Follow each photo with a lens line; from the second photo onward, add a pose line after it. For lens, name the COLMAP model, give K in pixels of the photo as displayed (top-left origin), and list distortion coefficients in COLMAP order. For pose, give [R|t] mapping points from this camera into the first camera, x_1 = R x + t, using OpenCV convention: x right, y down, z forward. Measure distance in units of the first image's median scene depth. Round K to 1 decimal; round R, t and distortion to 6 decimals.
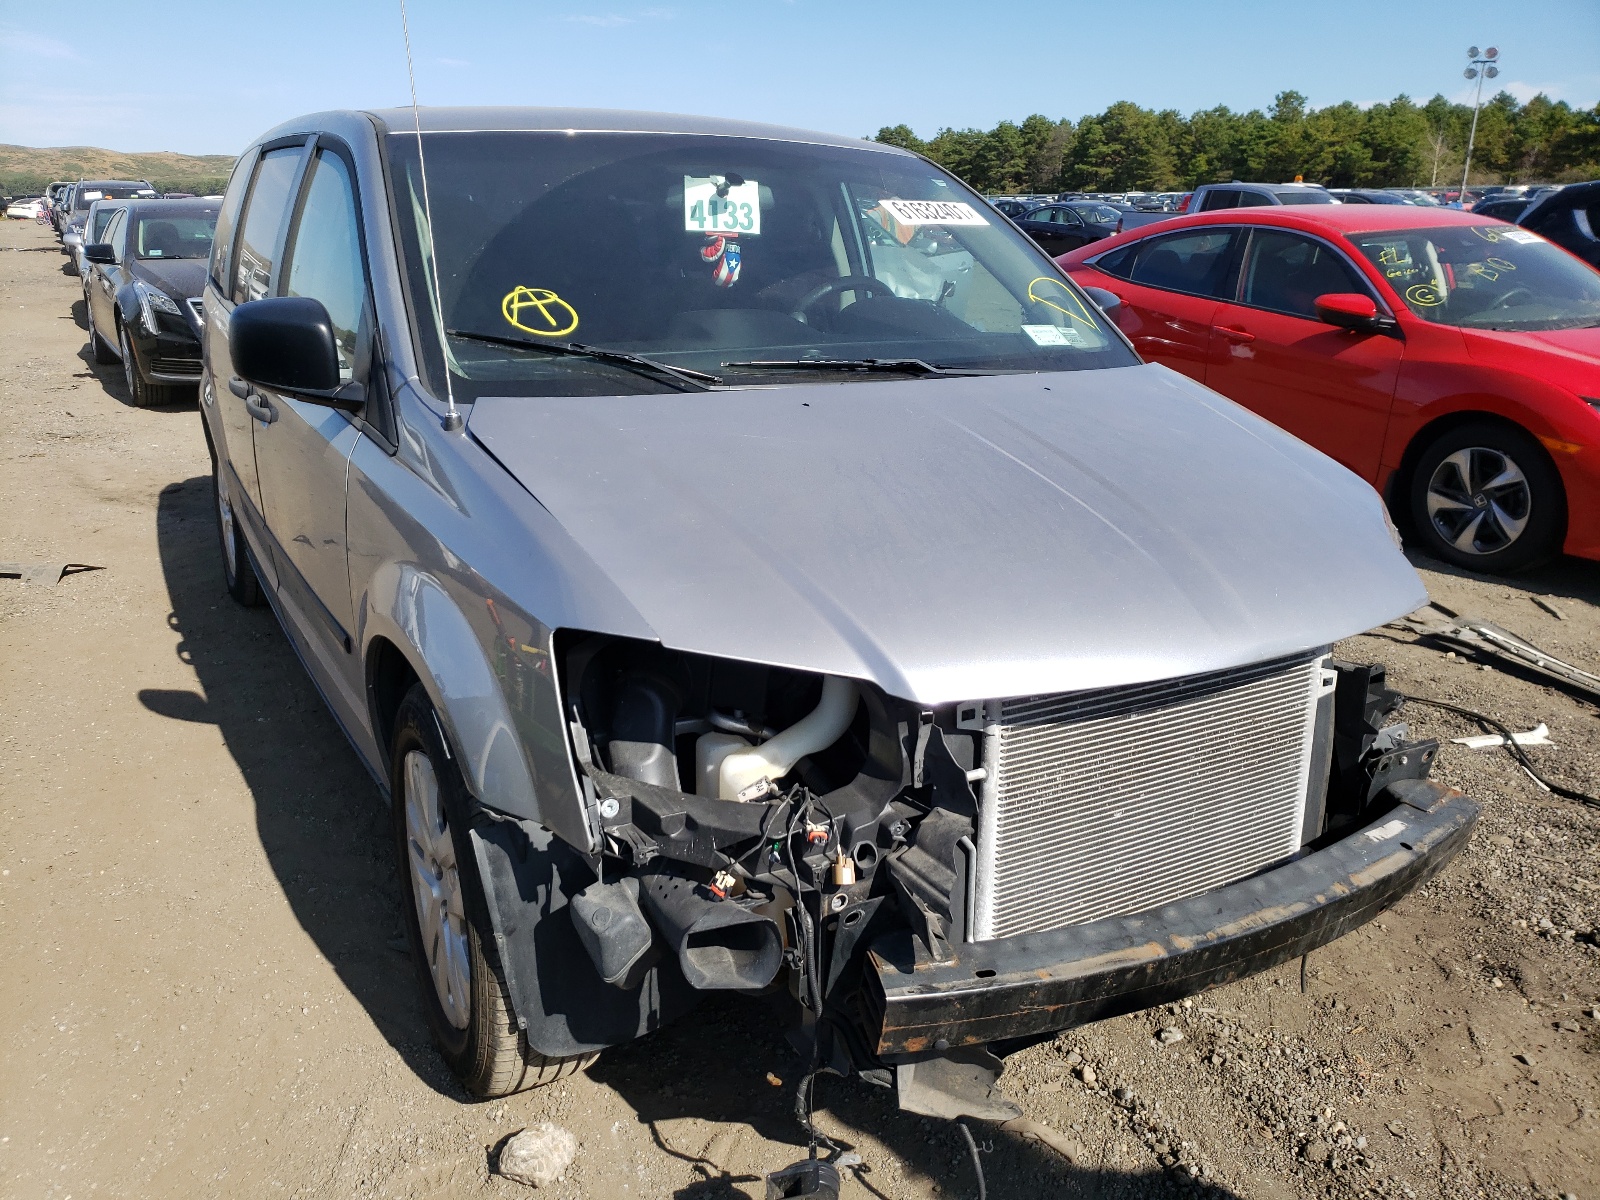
lens RADIAL K [[1219.0, 0, 798.6], [0, 1219.0, 597.6], [0, 0, 1]] dist [-0.007099, -0.001543]
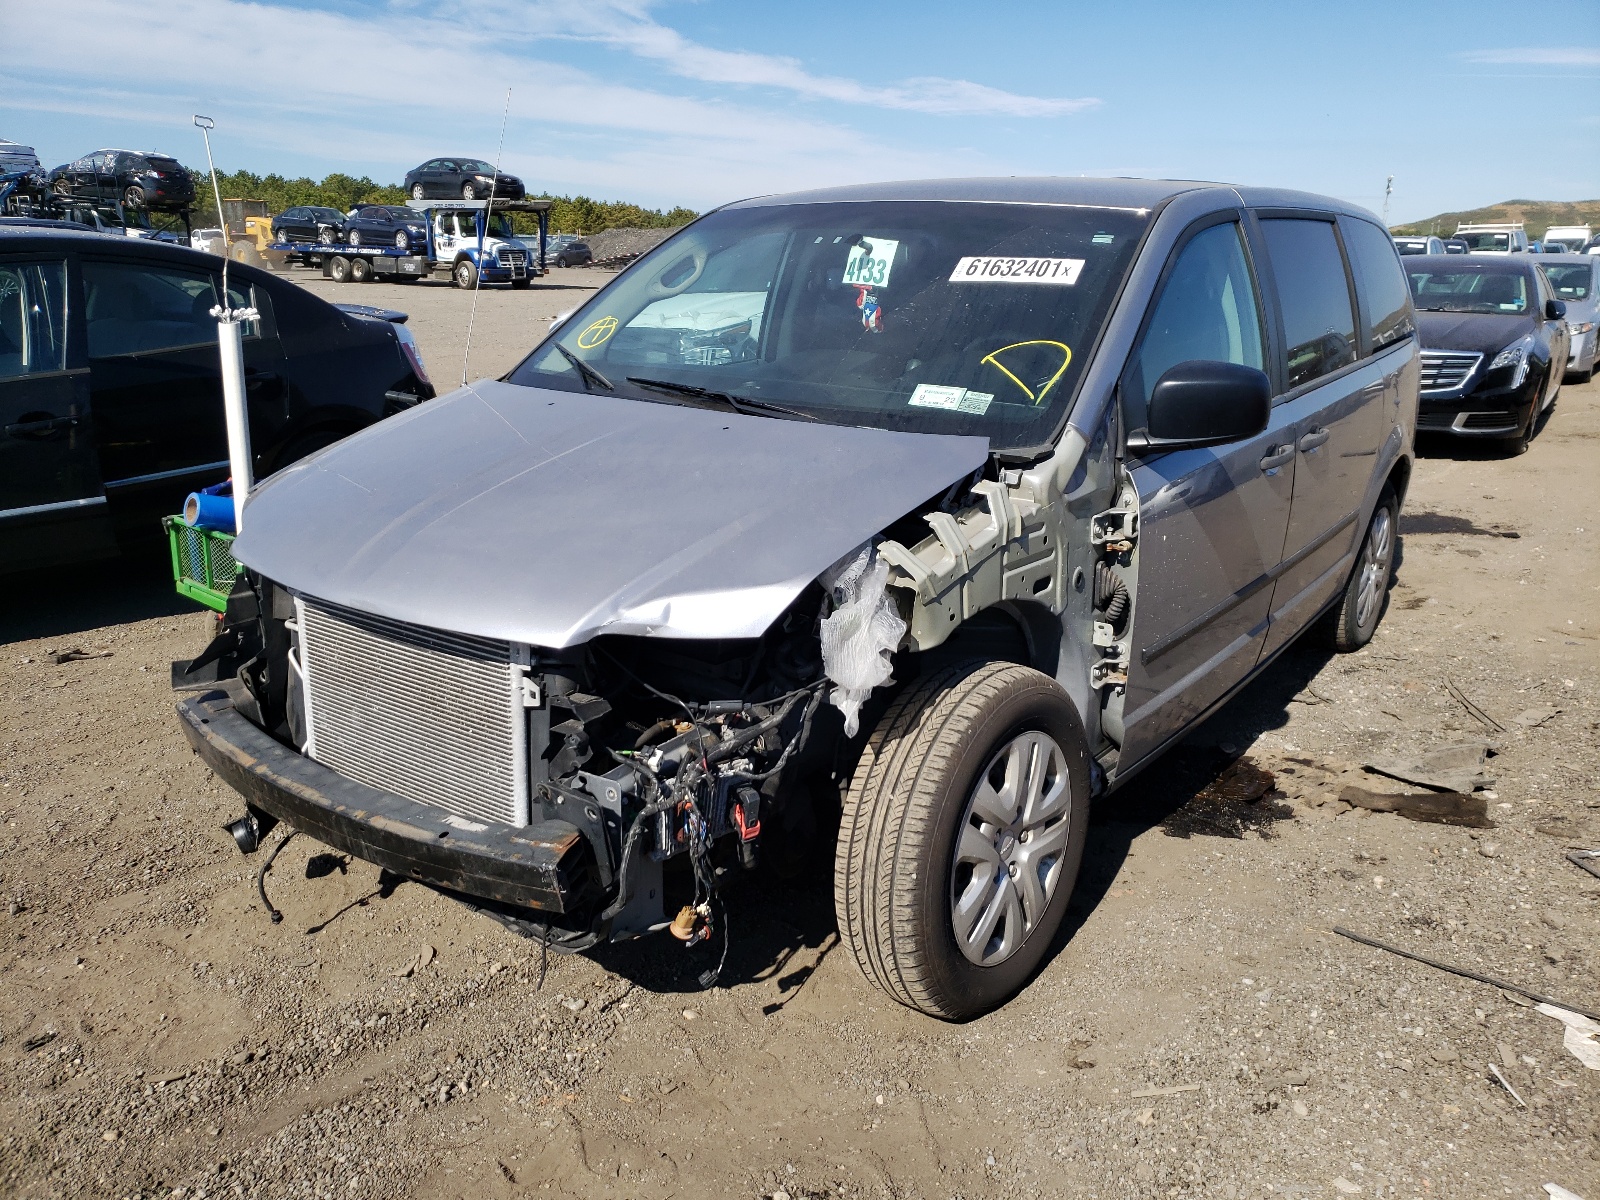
lens RADIAL K [[1219.0, 0, 798.3], [0, 1219.0, 600.3], [0, 0, 1]] dist [-0.007099, -0.001543]
pose [[0.436164, 0.237372, -0.867995, 0.978188], [-0.278693, 0.952788, 0.120518, -0.137761], [0.855623, 0.189339, 0.481726, 0.449289]]
